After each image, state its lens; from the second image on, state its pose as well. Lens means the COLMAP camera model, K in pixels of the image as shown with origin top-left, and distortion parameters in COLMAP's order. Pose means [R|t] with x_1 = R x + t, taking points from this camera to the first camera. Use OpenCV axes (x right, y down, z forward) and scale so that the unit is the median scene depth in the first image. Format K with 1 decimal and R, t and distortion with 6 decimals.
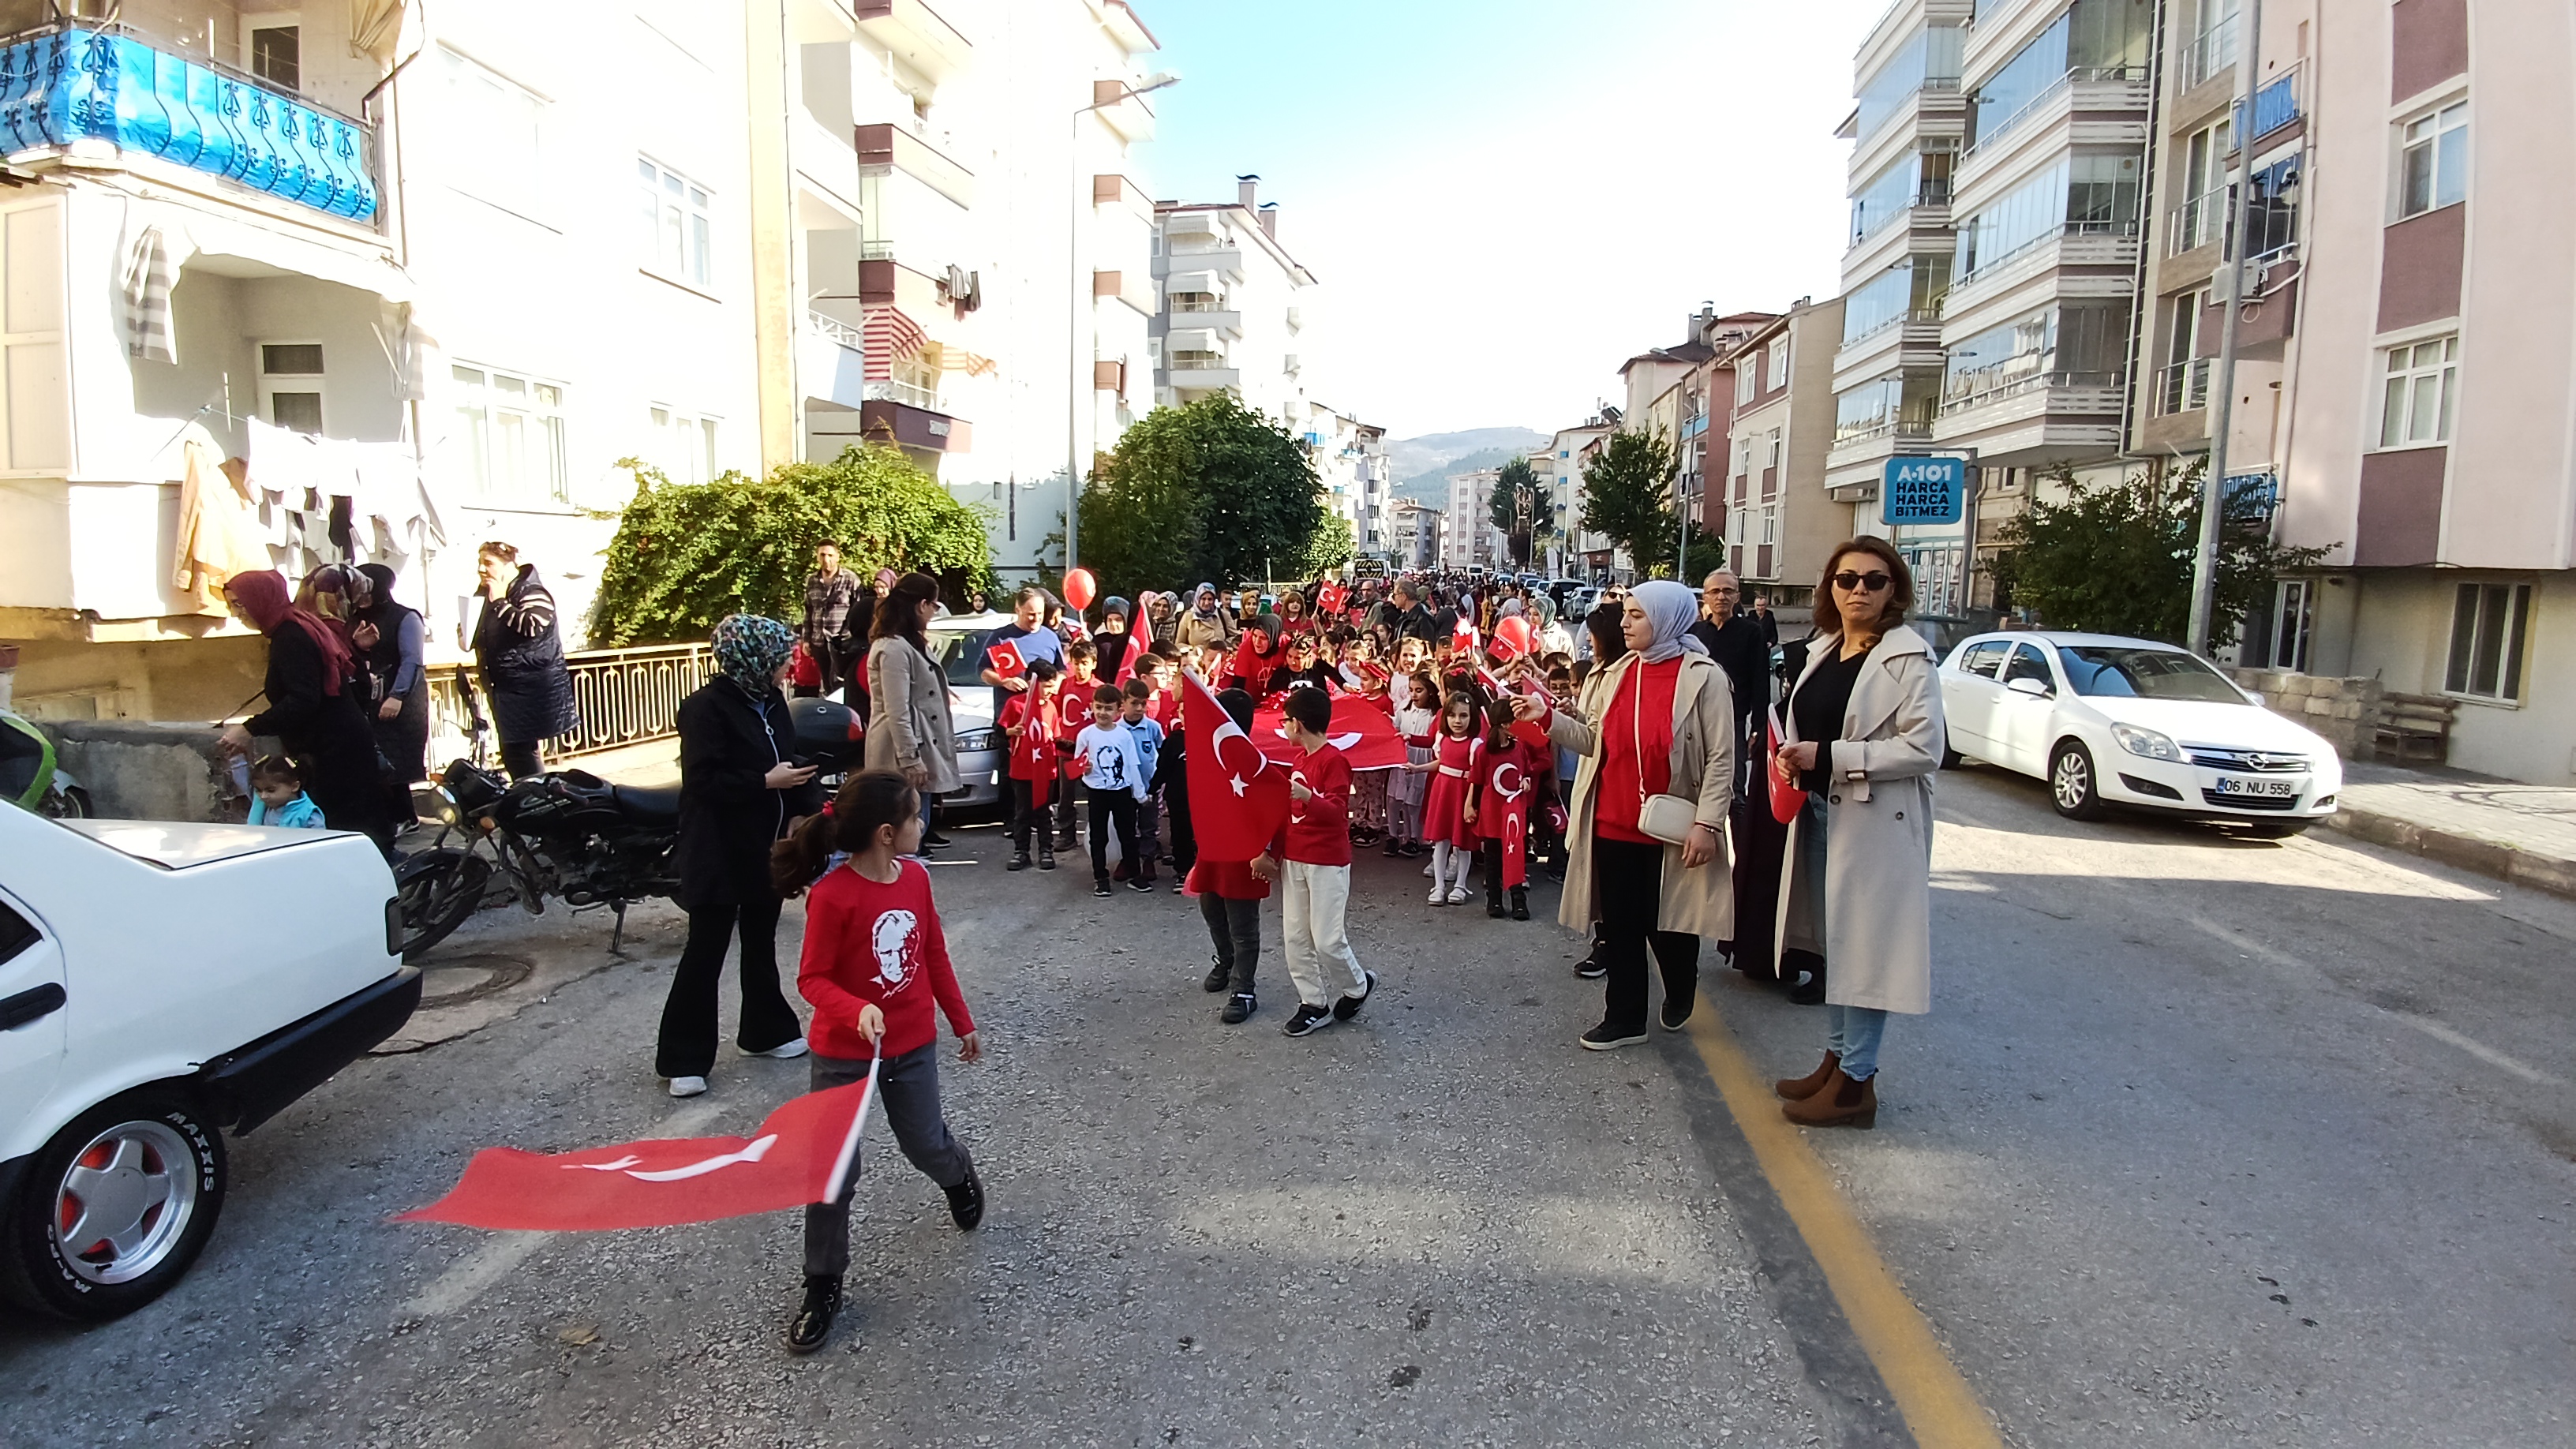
lens RADIAL K [[1177.0, 0, 1290.4], [0, 1177.0, 714.4], [0, 0, 1]] dist [0.018623, -0.036170]
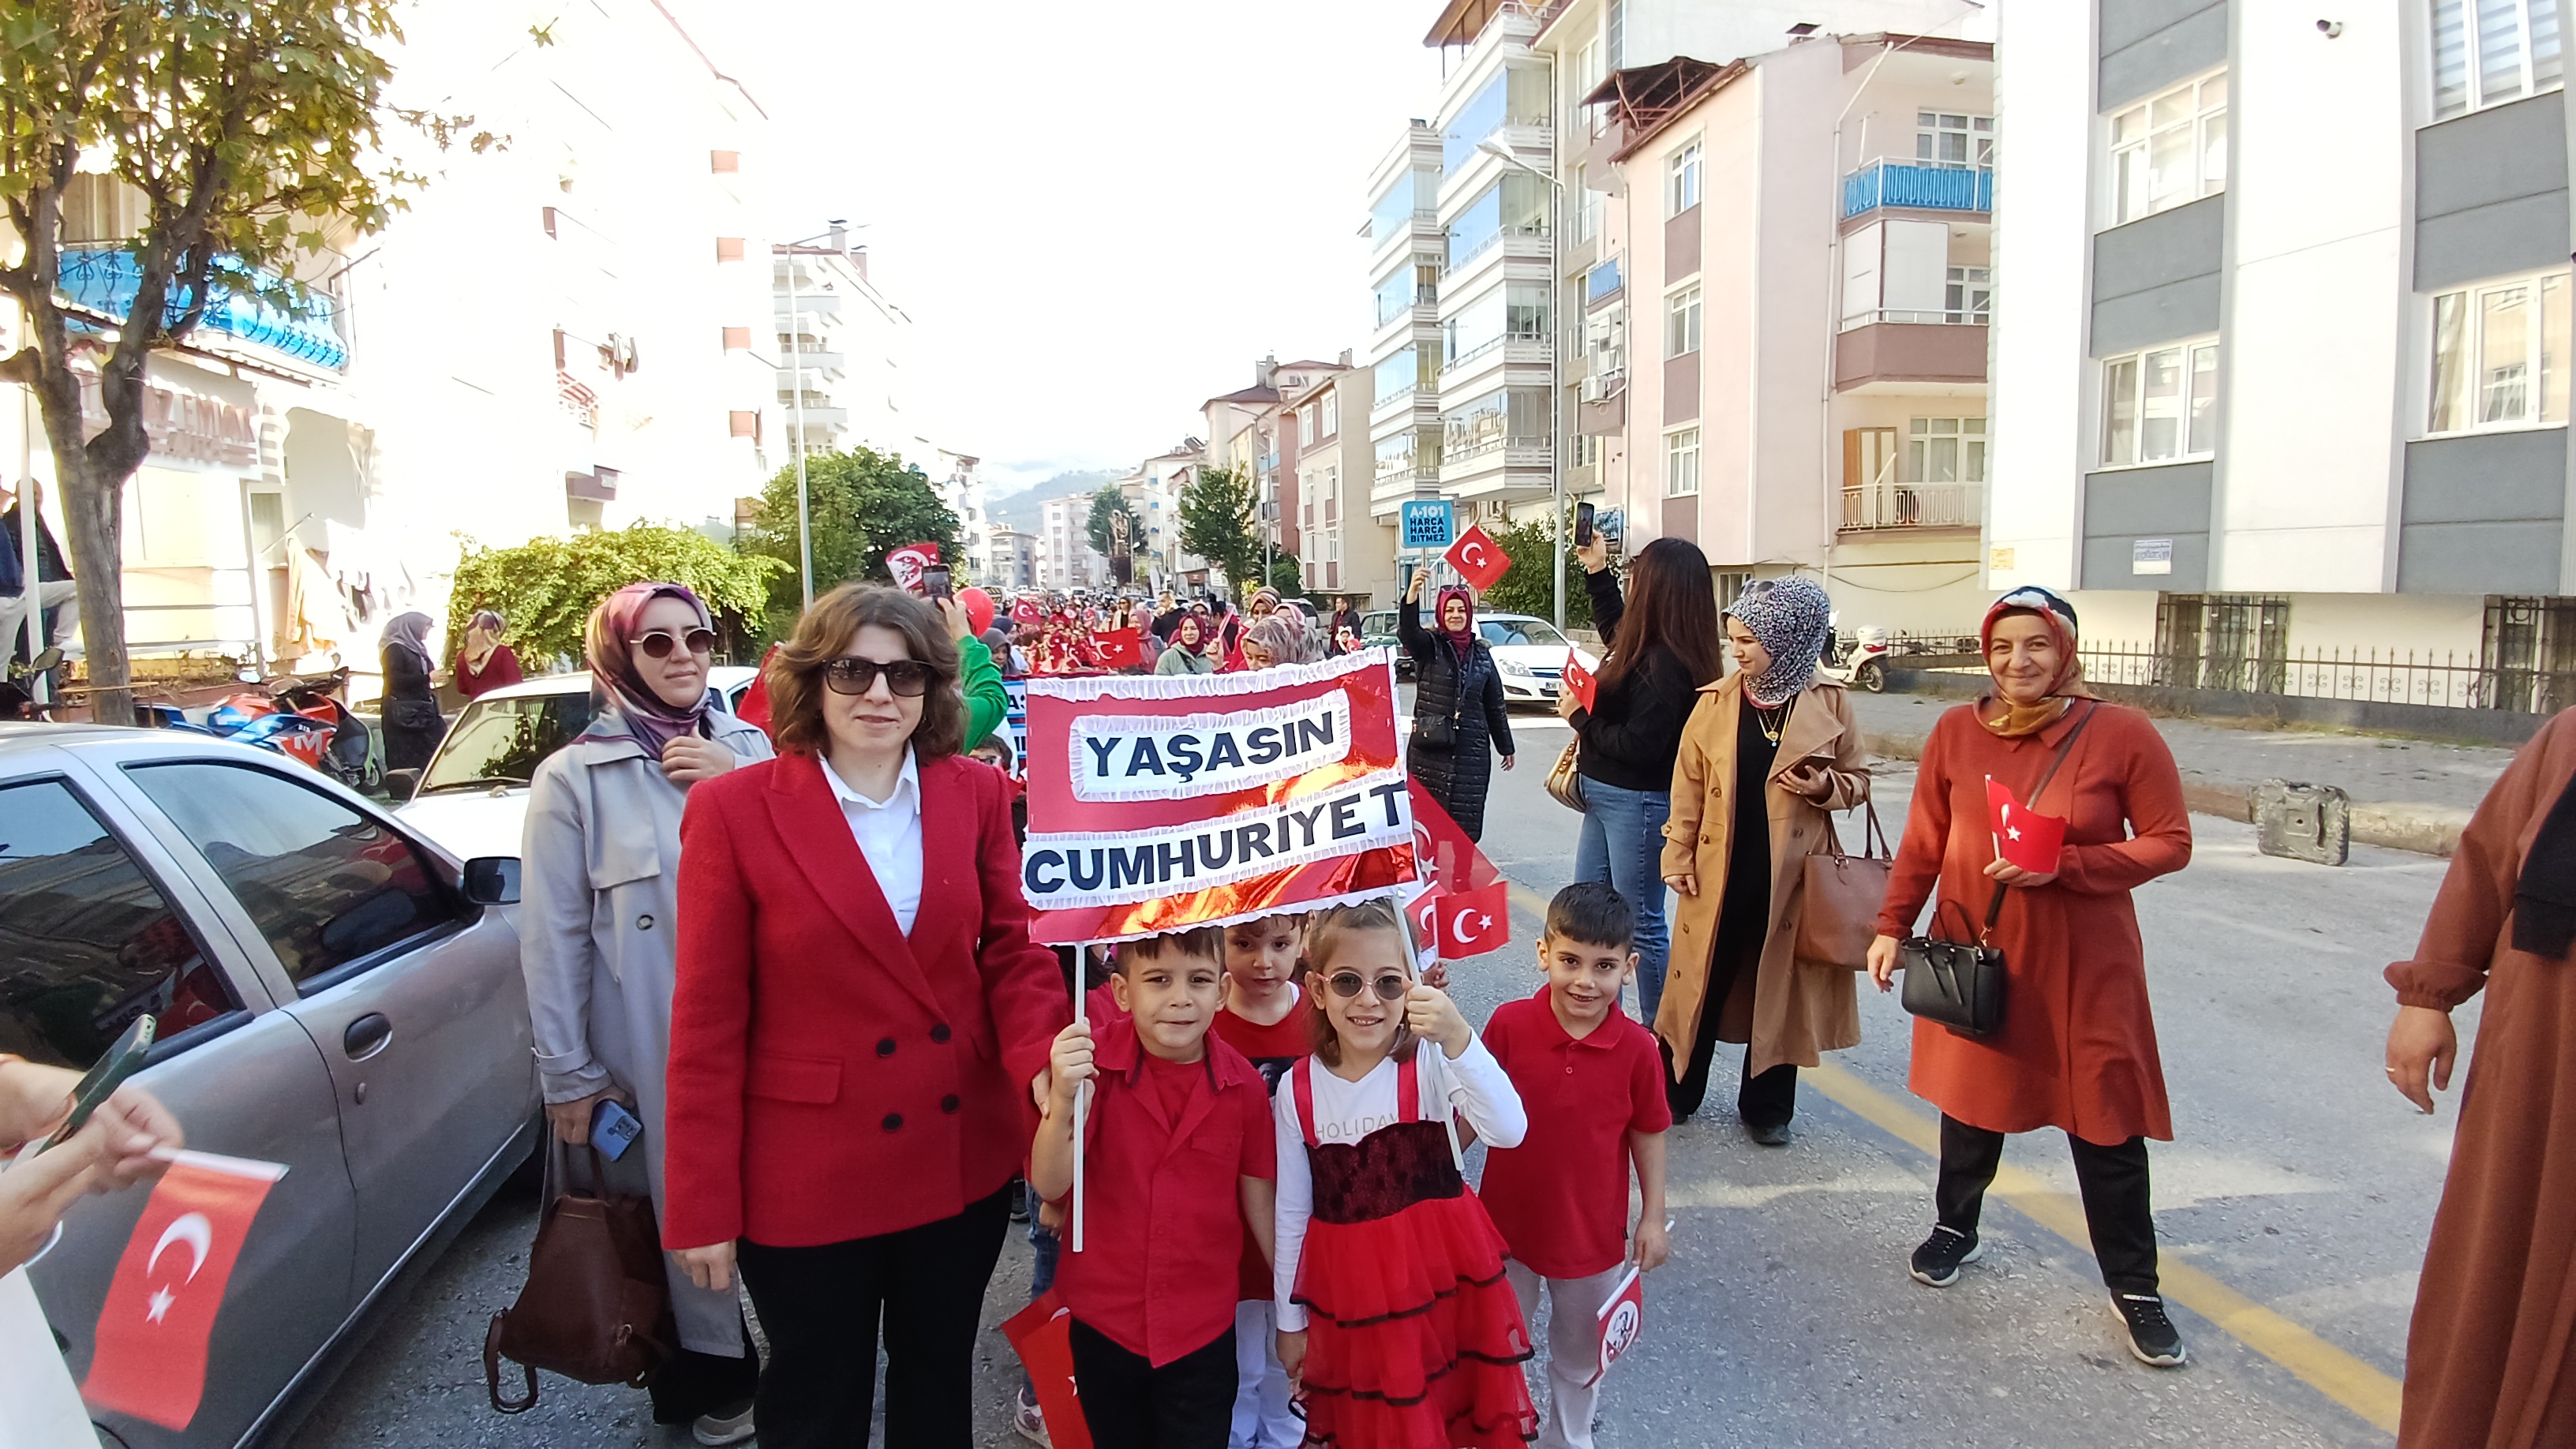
lens RADIAL K [[1180.9, 0, 1288.0], [0, 1180.9, 724.5], [0, 0, 1]] dist [0.000052, -0.000179]
pose [[0.942701, -0.077067, 0.324616, -0.097519], [0.080232, 0.996770, 0.003646, 0.031170], [-0.323848, 0.022608, 0.945839, -0.271397]]
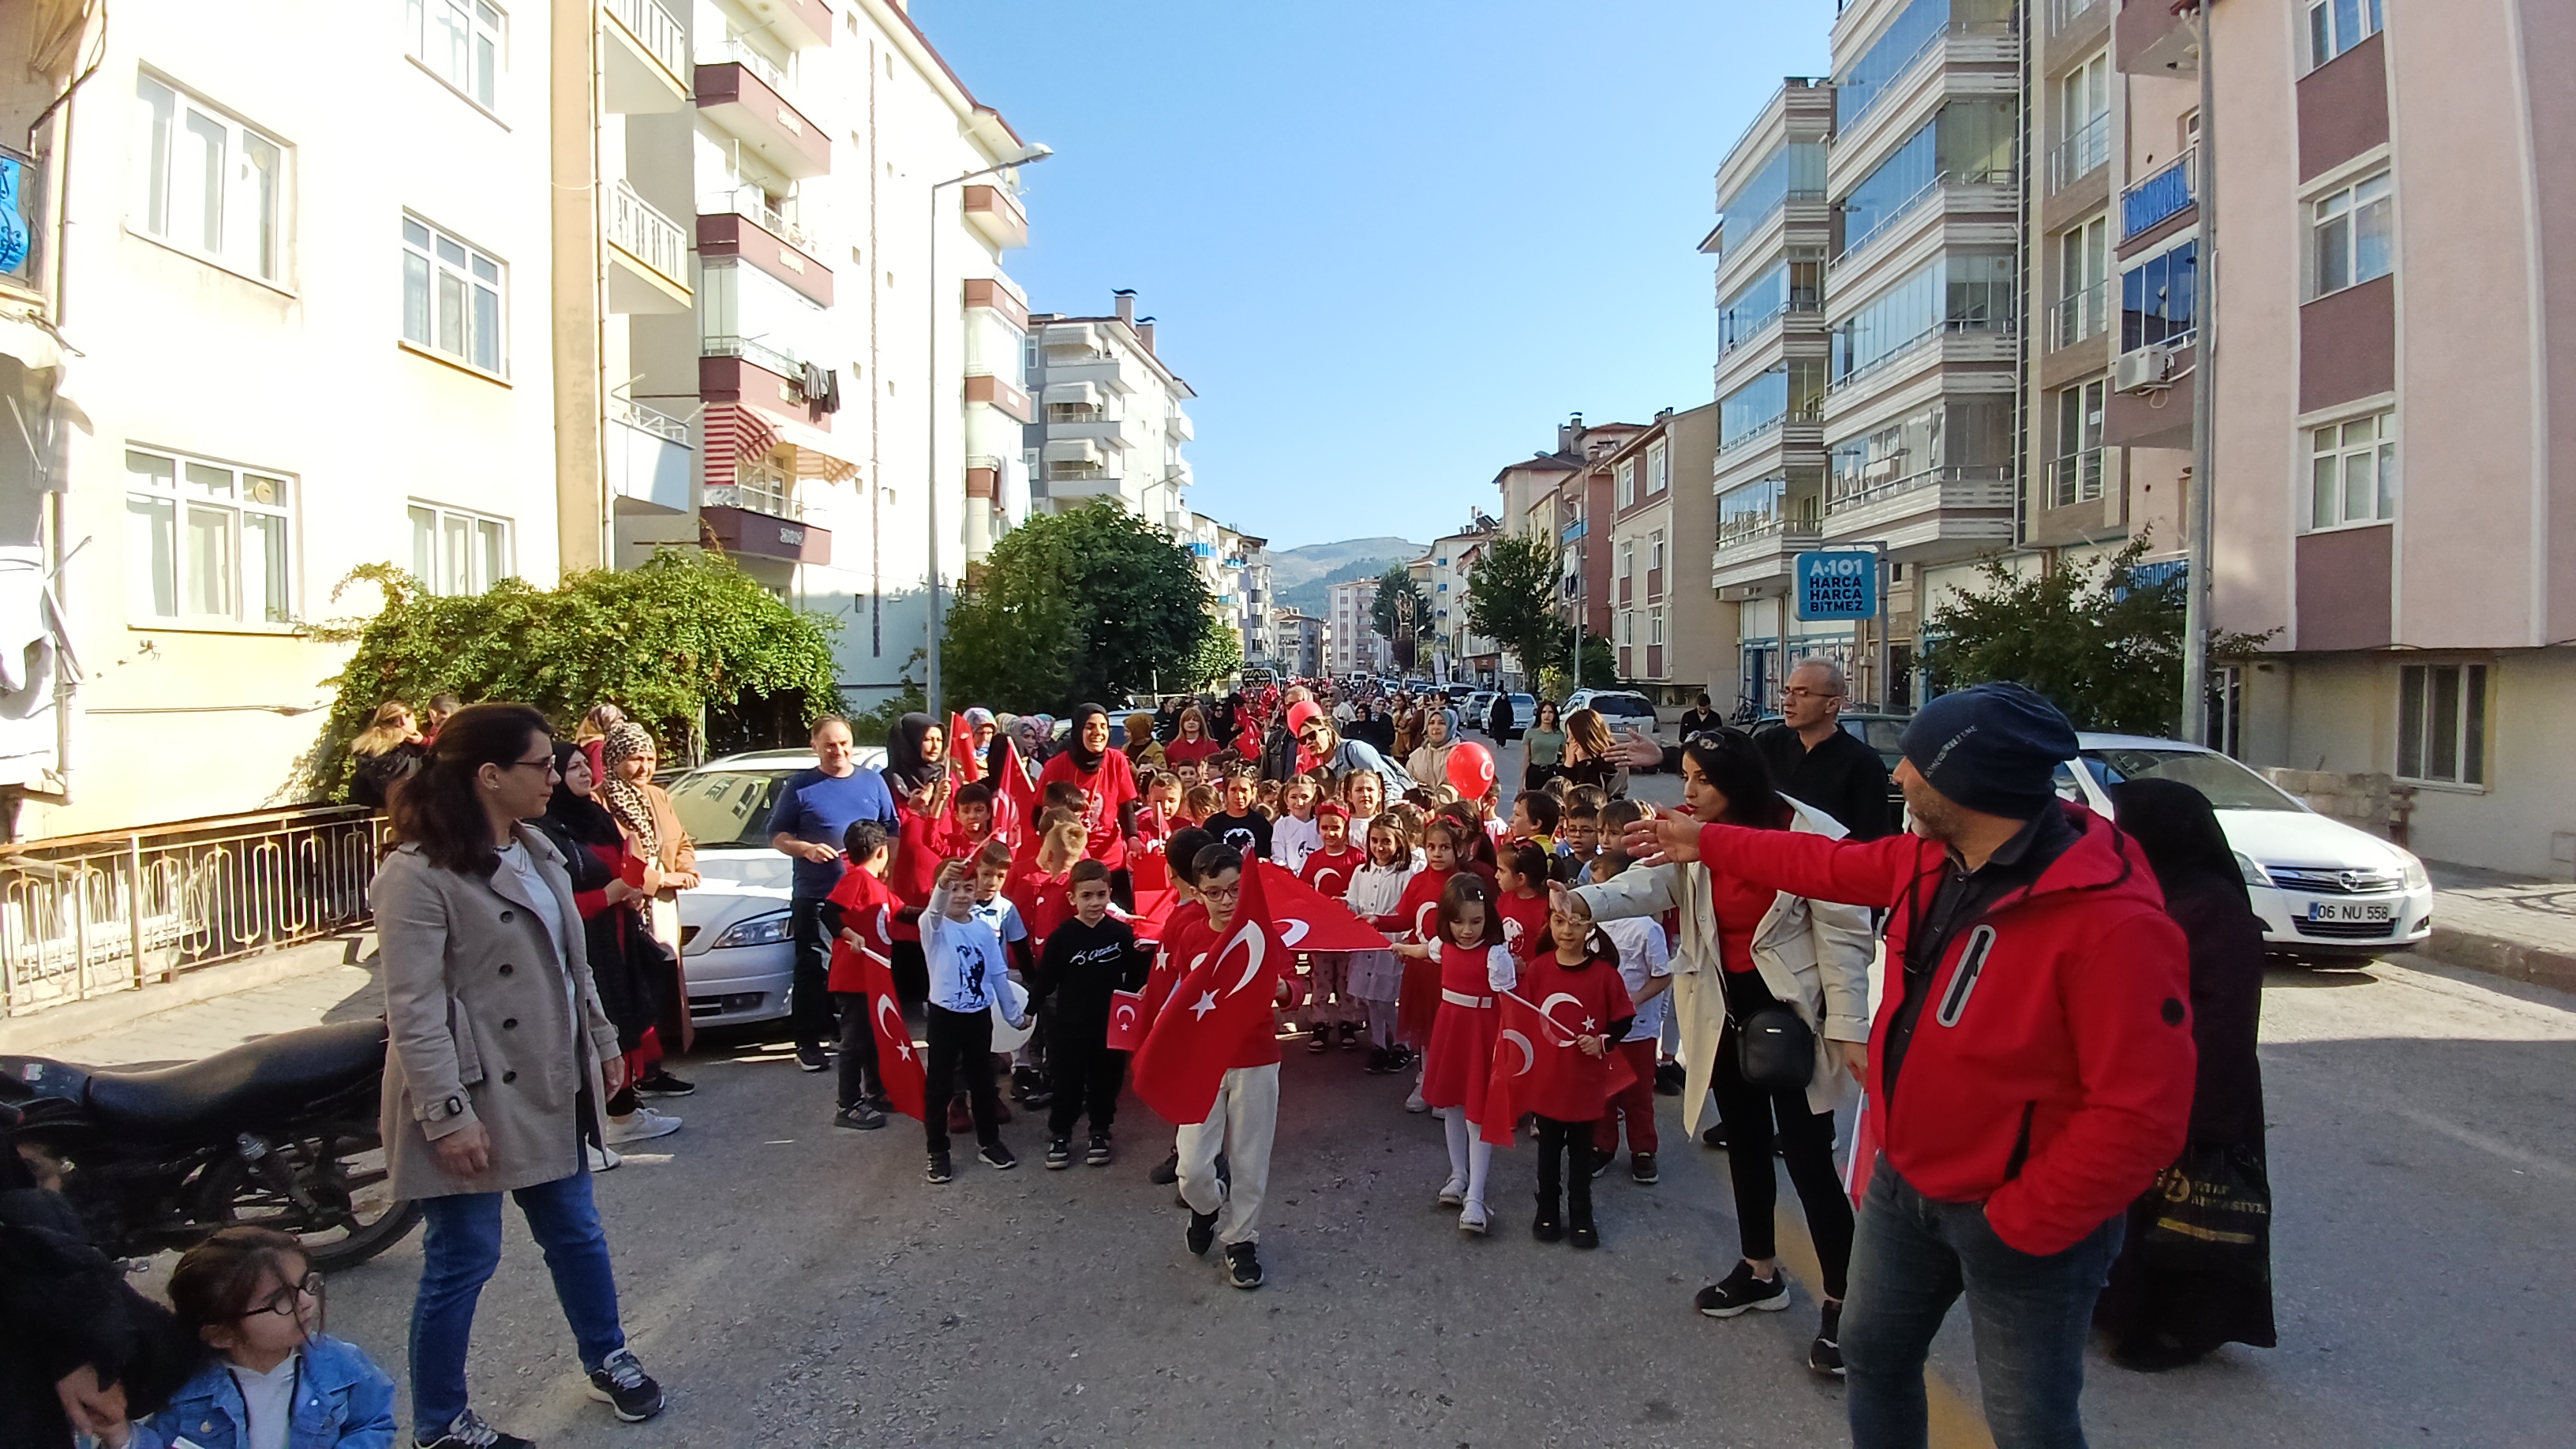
lens RADIAL K [[1177.0, 0, 1290.4], [0, 1177.0, 714.4], [0, 0, 1]] dist [0.018623, -0.036170]
pose [[0.994892, -0.025712, 0.097616, -0.006420], [0.034599, 0.995297, -0.090476, -0.011444], [-0.094830, 0.093391, 0.991103, 0.086109]]
